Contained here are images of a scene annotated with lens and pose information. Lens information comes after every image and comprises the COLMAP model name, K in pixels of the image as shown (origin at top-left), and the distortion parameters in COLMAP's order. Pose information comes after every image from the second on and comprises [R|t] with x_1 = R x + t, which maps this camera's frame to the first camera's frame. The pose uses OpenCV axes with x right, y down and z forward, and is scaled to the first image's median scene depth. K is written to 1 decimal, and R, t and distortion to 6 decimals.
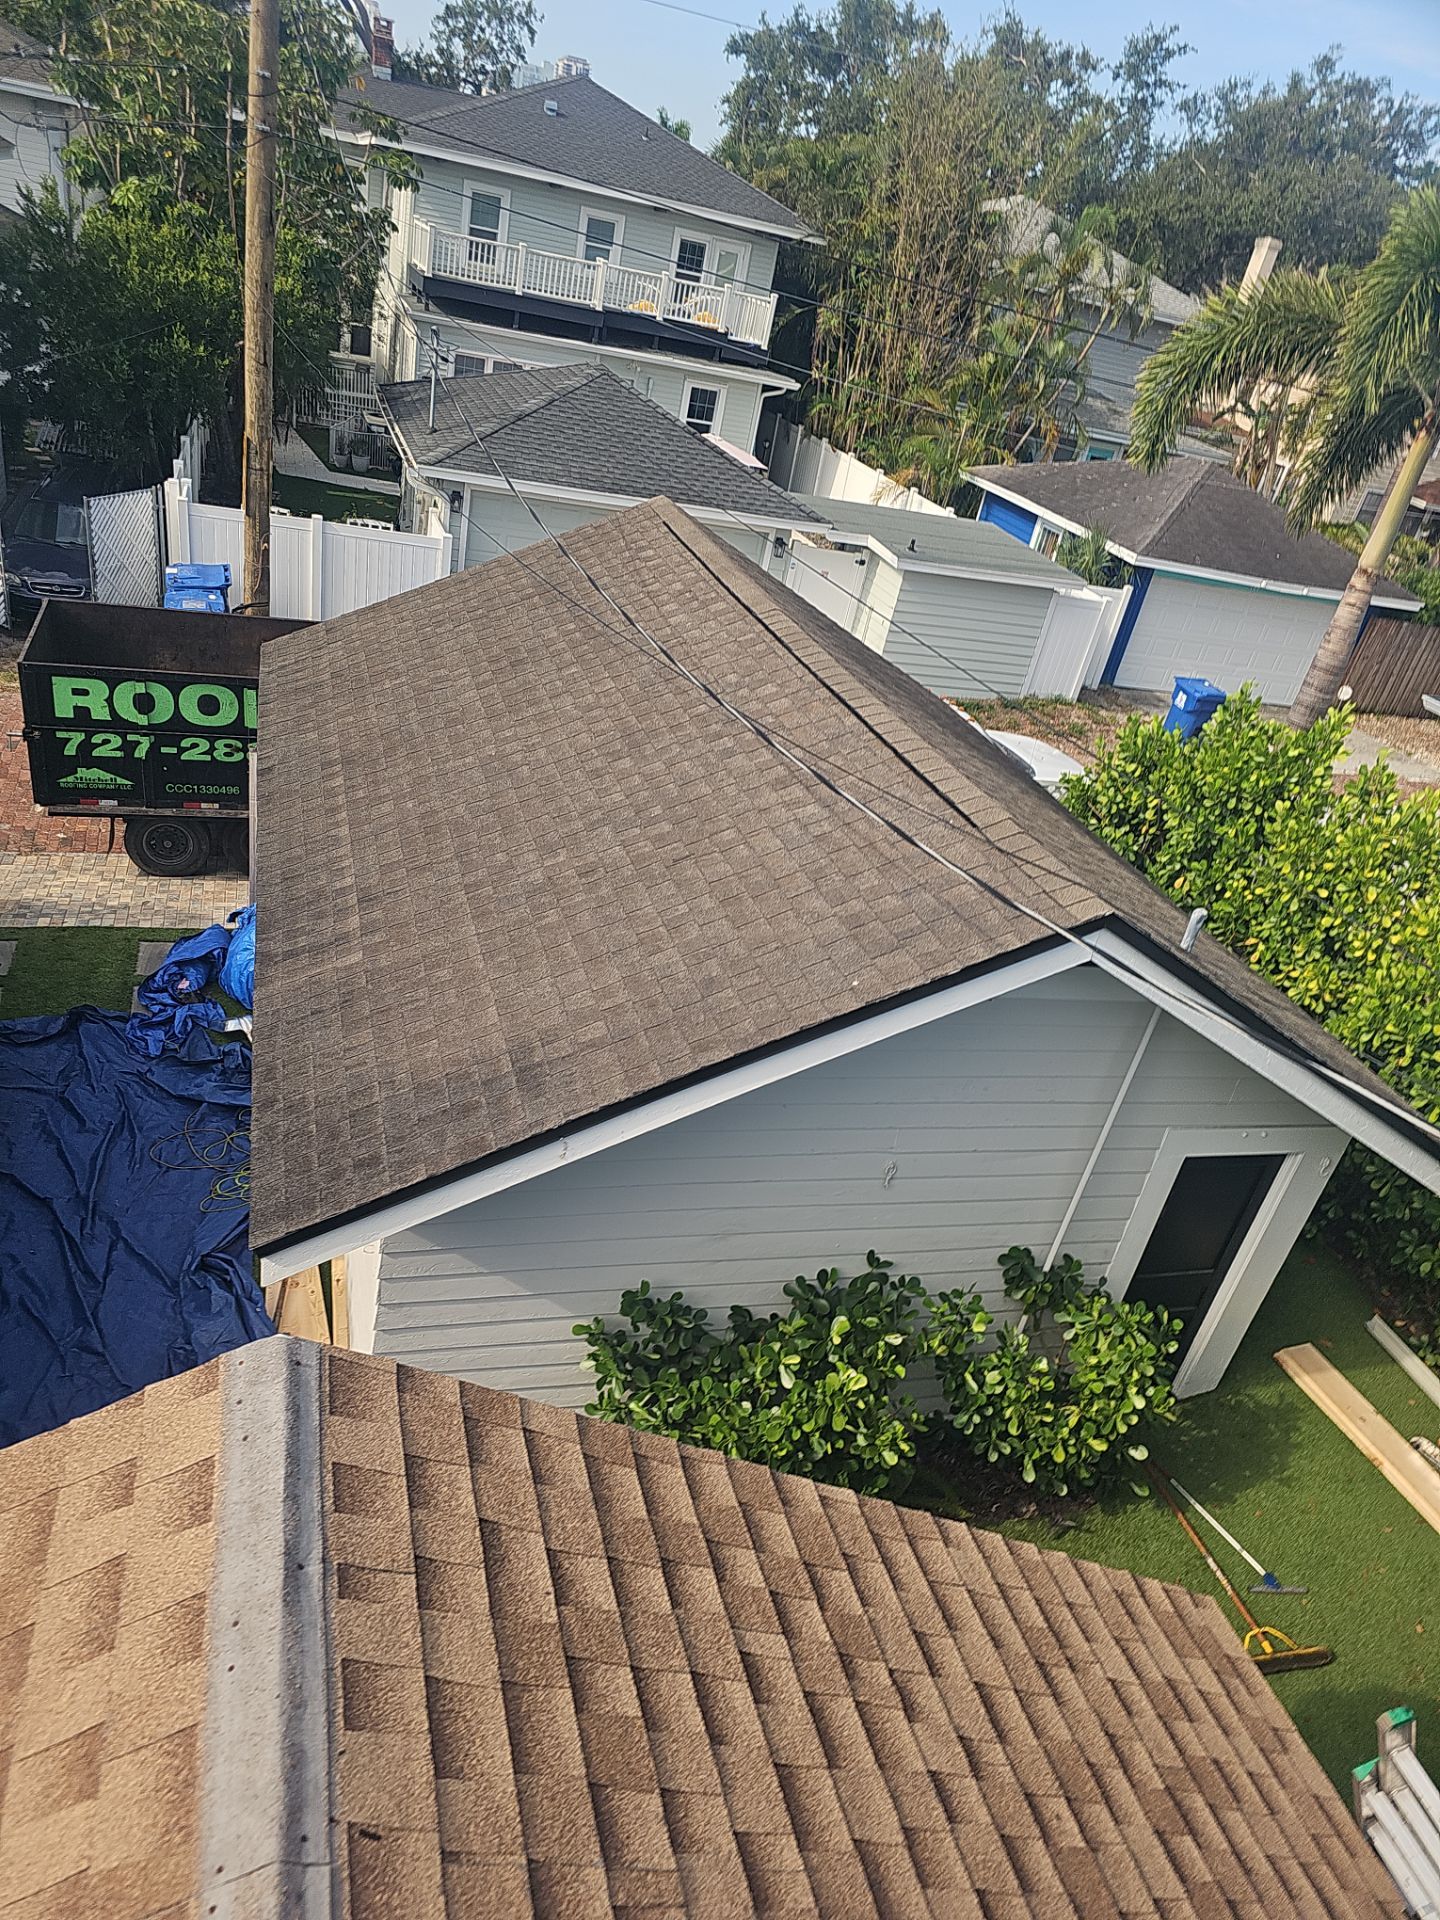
lens RADIAL K [[1290.6, 0, 805.4], [0, 1290.6, 1001.0], [0, 0, 1]] dist [0.081157, -0.055652]
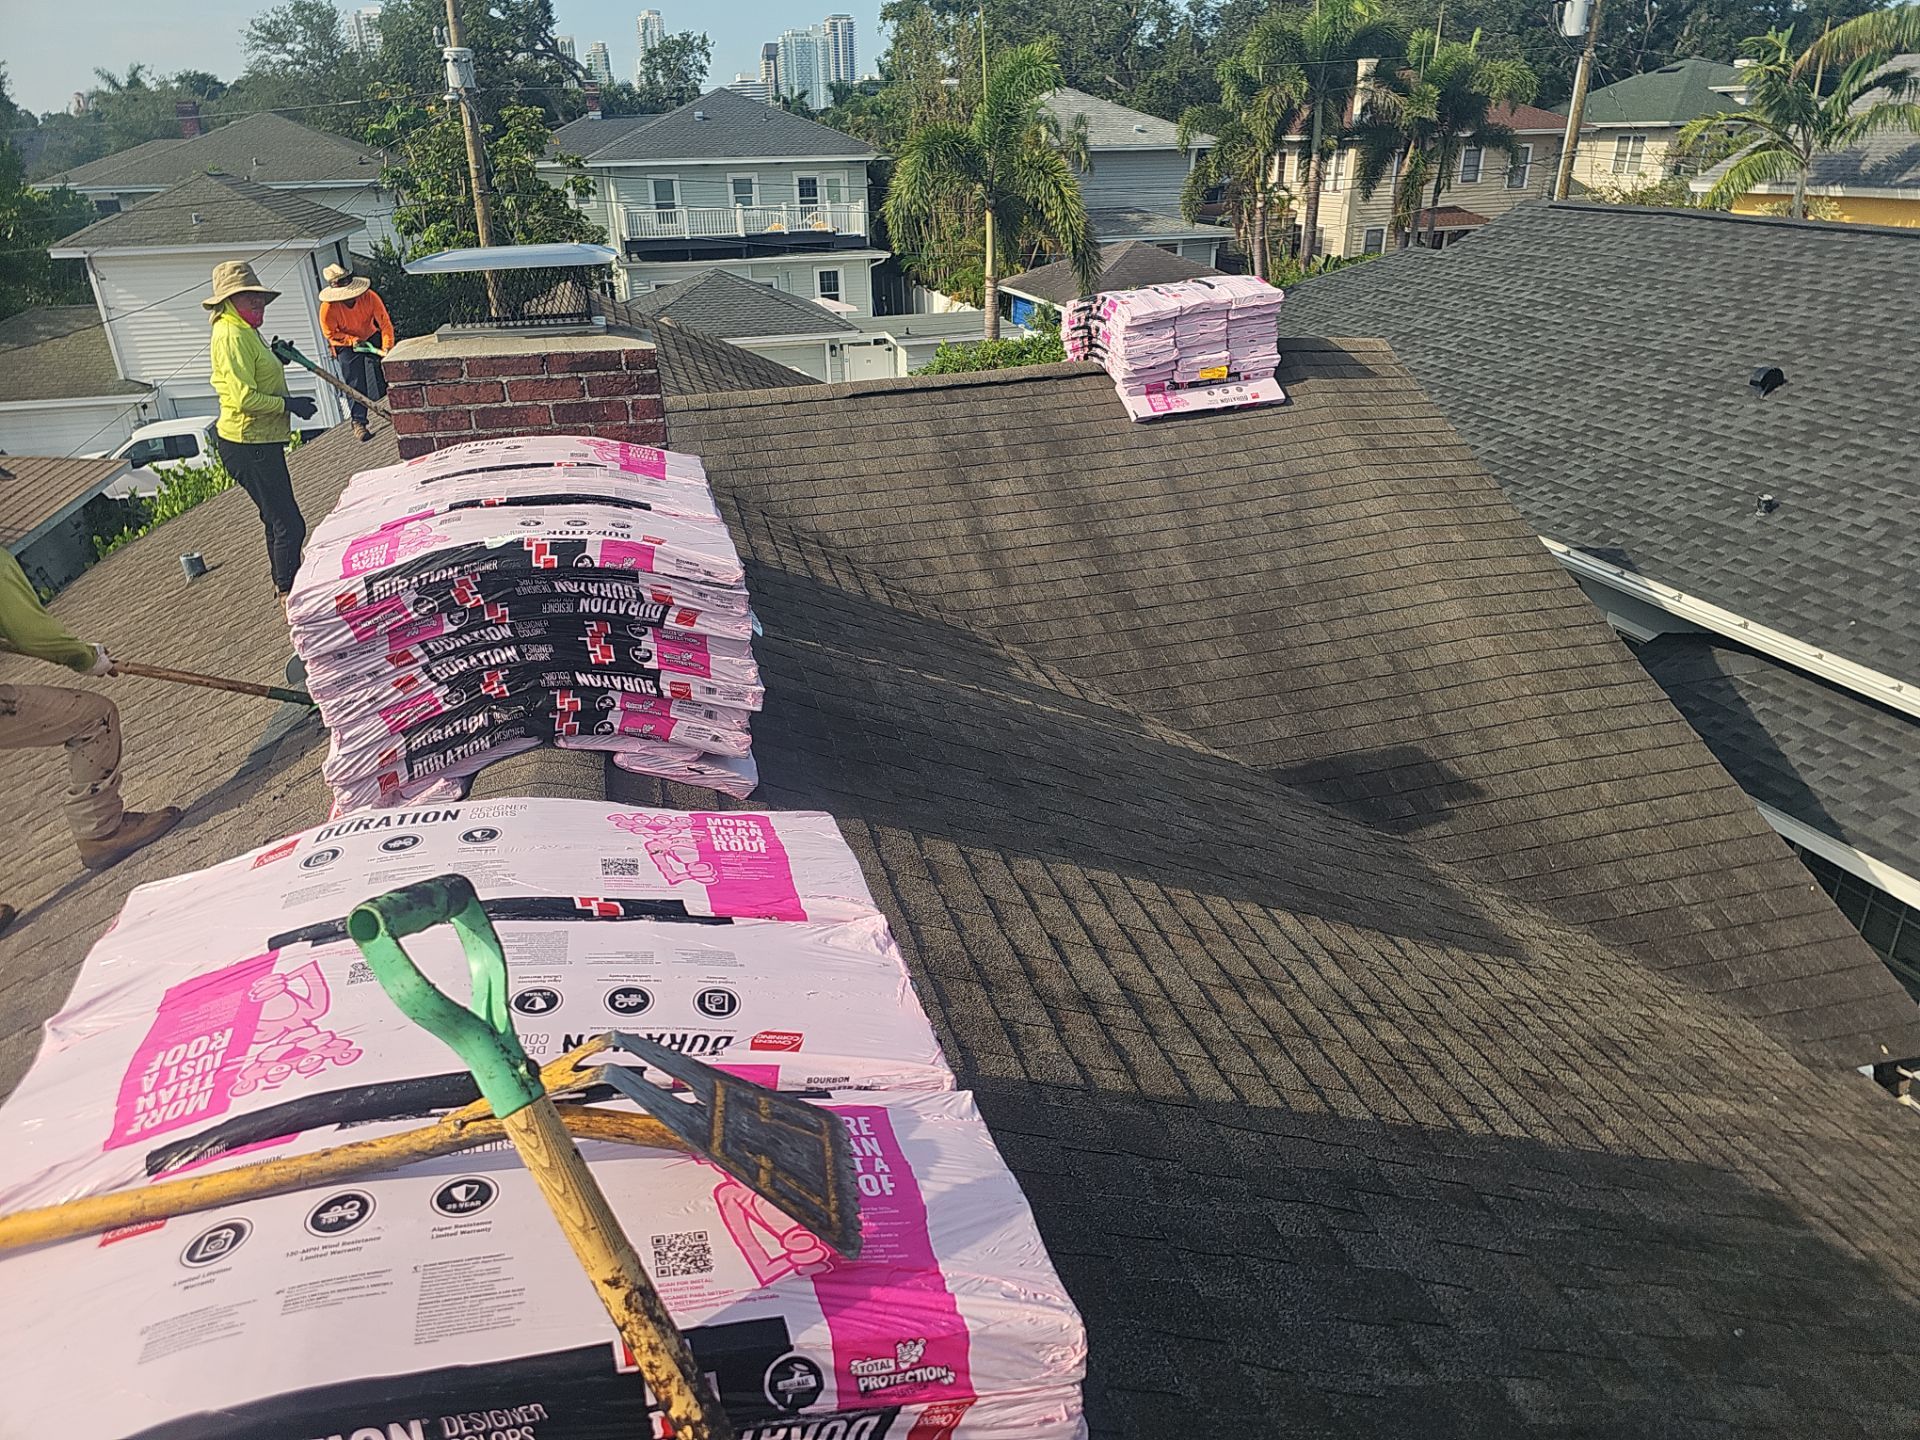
lens RADIAL K [[1290.6, 0, 984.4], [0, 1290.6, 744.5], [0, 0, 1]] dist [0.081157, -0.055652]
pose [[0.975206, -0.172665, -0.138421, 0.381141], [0.159213, 0.981850, -0.103061, 0.401885], [0.153704, 0.078467, 0.984996, -0.625987]]
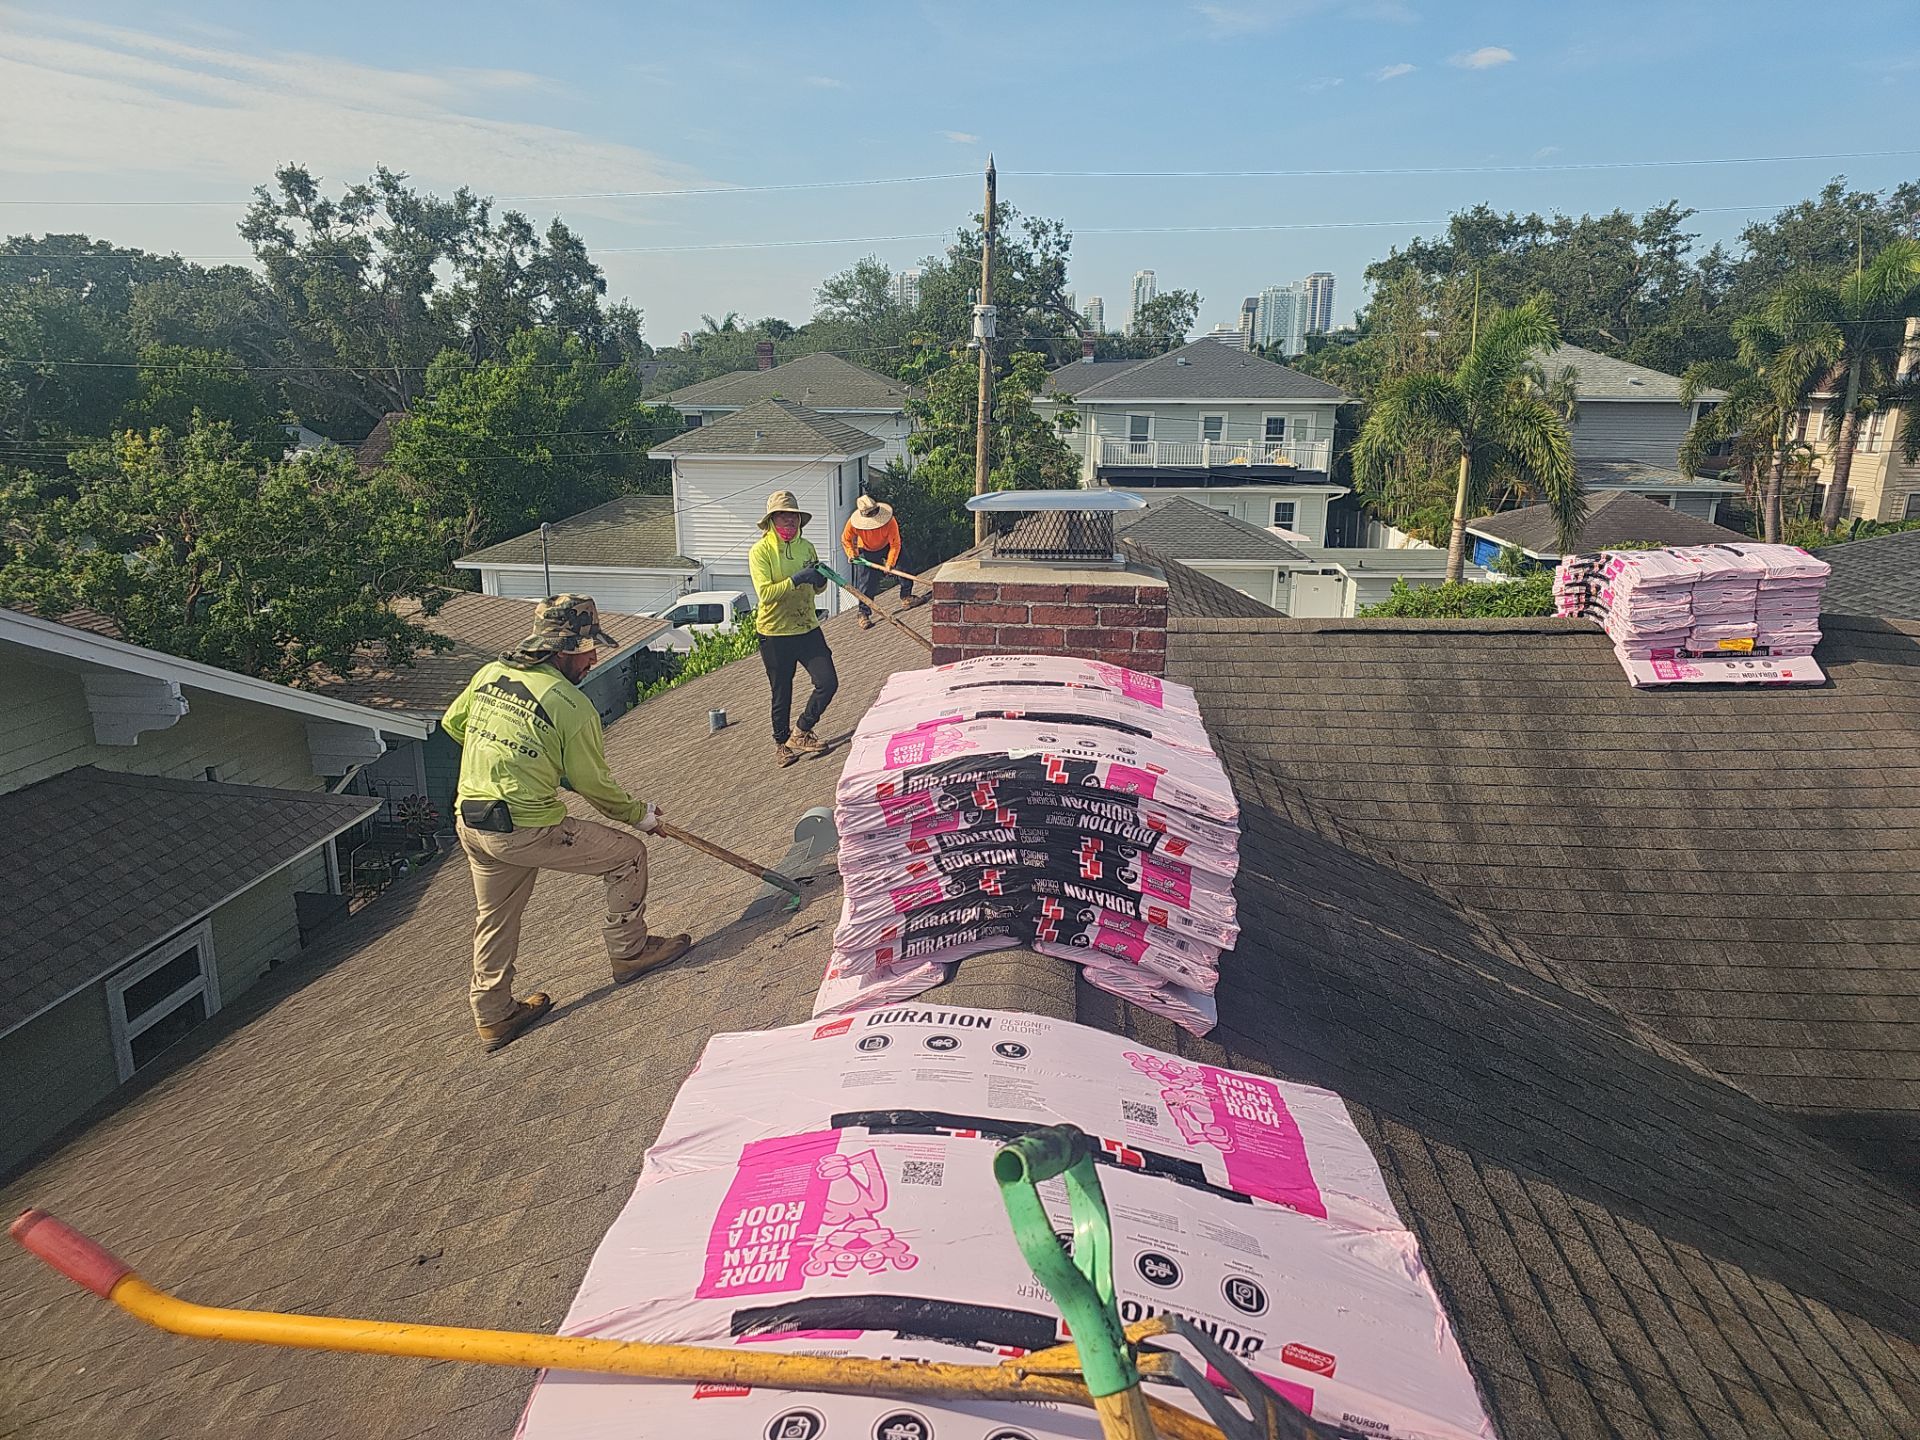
lens RADIAL K [[1290.6, 0, 954.7], [0, 1290.6, 704.8], [0, 0, 1]] dist [0.081157, -0.055652]
pose [[0.903197, -0.082812, -0.421161, 0.359388], [-0.053022, 0.952171, -0.300931, 0.392967], [0.425938, 0.294131, 0.855607, -0.637625]]
